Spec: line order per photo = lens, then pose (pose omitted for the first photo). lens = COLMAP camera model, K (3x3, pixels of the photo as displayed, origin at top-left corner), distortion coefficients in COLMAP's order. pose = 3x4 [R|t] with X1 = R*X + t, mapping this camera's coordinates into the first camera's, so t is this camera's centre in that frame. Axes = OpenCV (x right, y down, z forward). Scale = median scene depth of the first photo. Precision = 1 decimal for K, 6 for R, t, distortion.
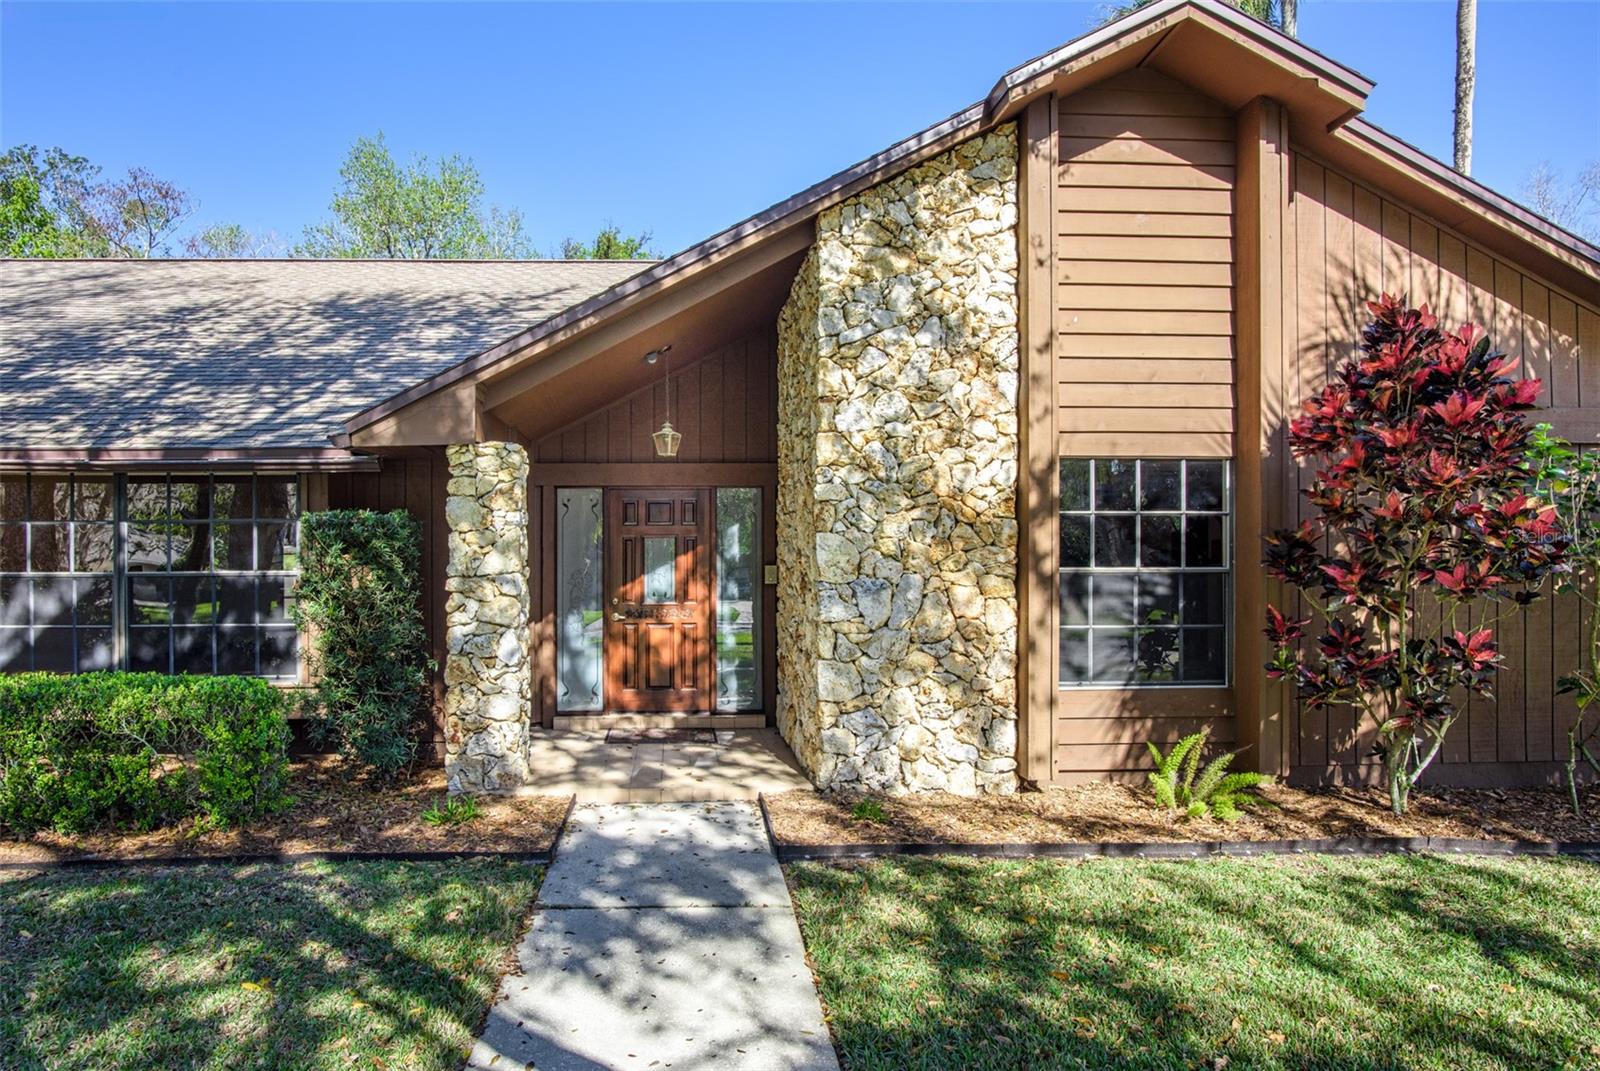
lens RADIAL K [[964.4, 0, 773.0], [0, 964.4, 590.5], [0, 0, 1]] dist [-0.019198, 0.000229]
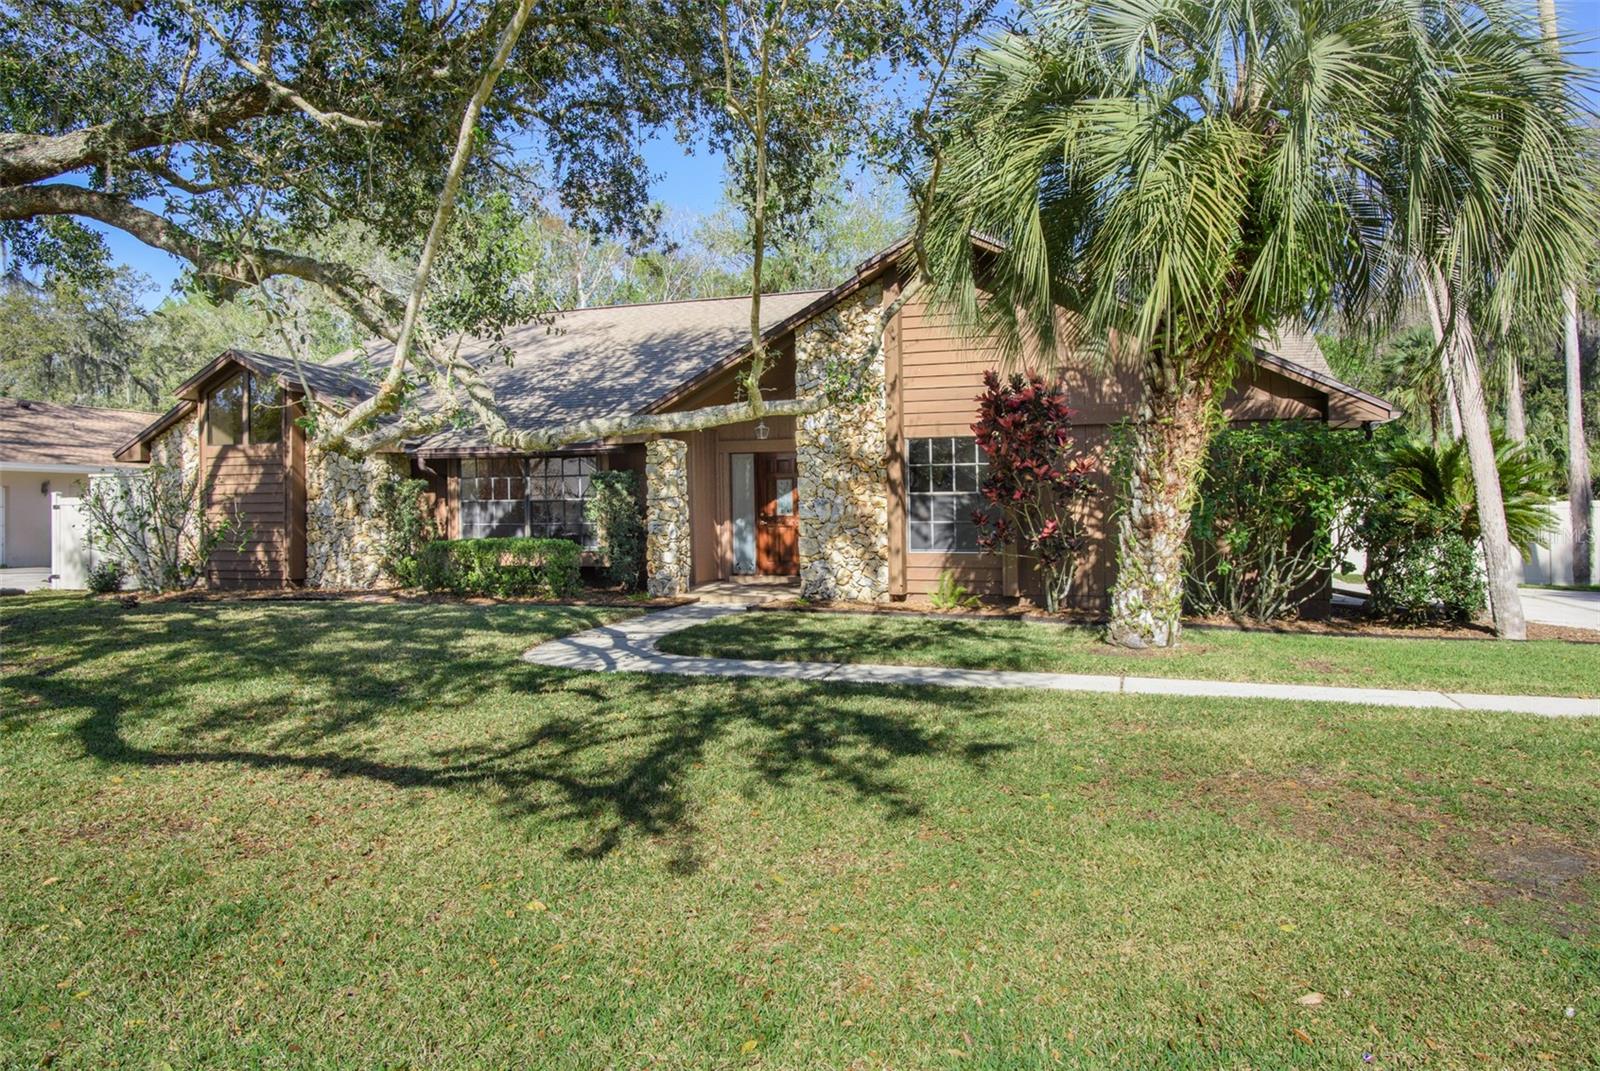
lens RADIAL K [[964.4, 0, 794.8], [0, 964.4, 536.0], [0, 0, 1]] dist [-0.019198, 0.000229]
pose [[0.932556, 0.006017, -0.360974, 0.754183], [-0.003612, 0.999967, 0.007337, 0.052383], [0.361006, -0.005539, 0.932547, -0.922811]]
